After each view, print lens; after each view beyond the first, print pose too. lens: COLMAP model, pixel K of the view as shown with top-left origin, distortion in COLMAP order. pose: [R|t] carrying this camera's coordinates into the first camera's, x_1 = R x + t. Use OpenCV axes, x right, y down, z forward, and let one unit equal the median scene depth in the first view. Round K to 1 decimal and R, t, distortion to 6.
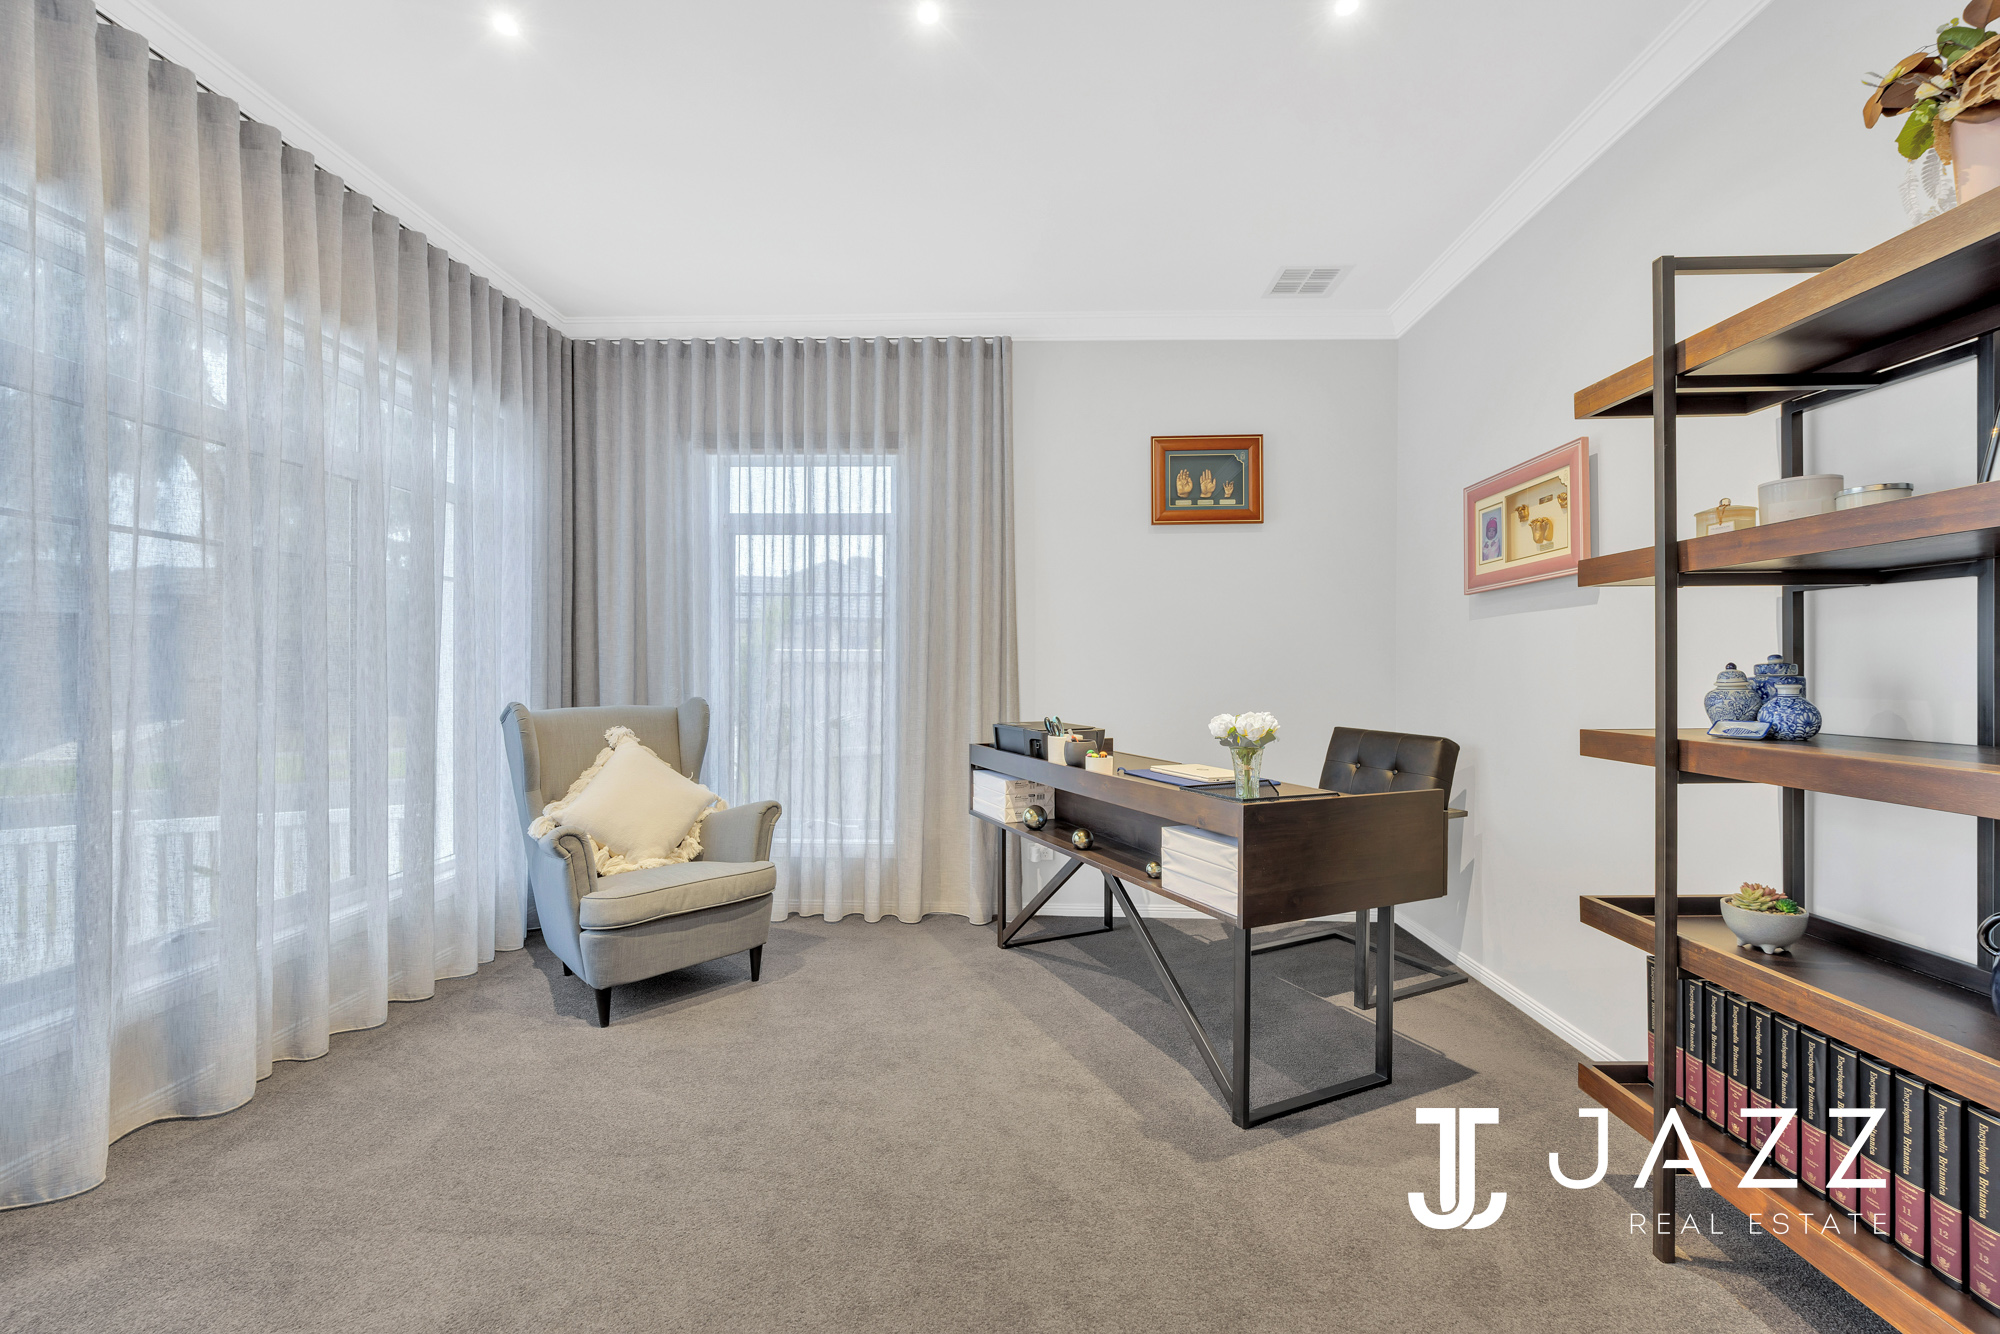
lens RADIAL K [[851.0, 0, 1043.6], [0, 851.0, 665.5], [0, 0, 1]] dist [0.065727, -0.030980]
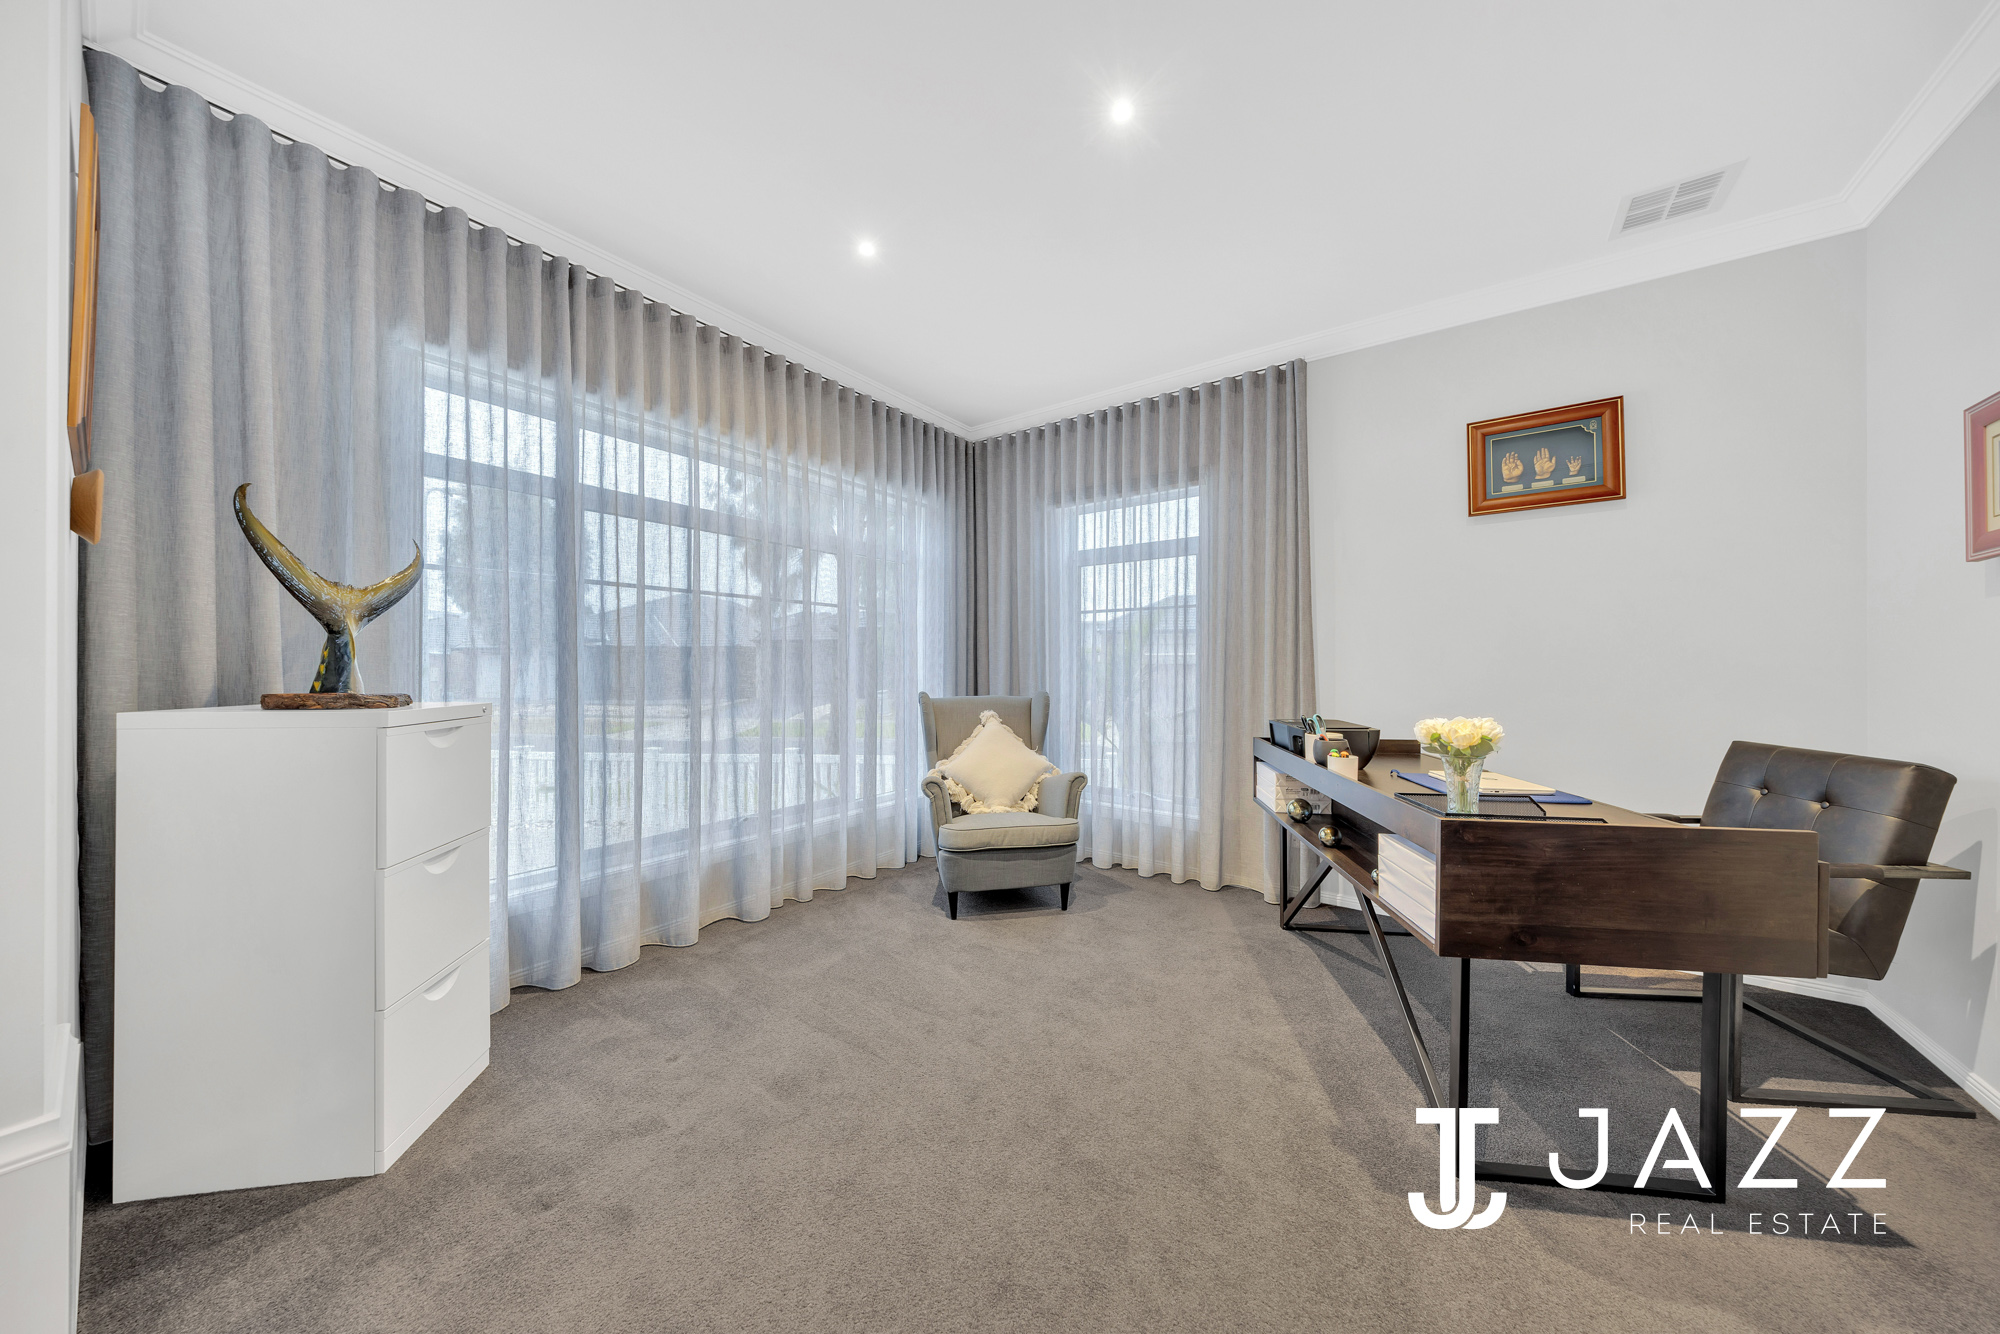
lens RADIAL K [[693.6, 0, 993.2], [0, 693.6, 664.4], [0, 0, 1]] dist [0.016029, -0.000088]
pose [[0.824566, -0.005379, -0.565740, 0.152547], [0.003655, 0.999985, -0.004182, 0.000624], [0.565754, 0.001380, 0.824573, 0.072898]]
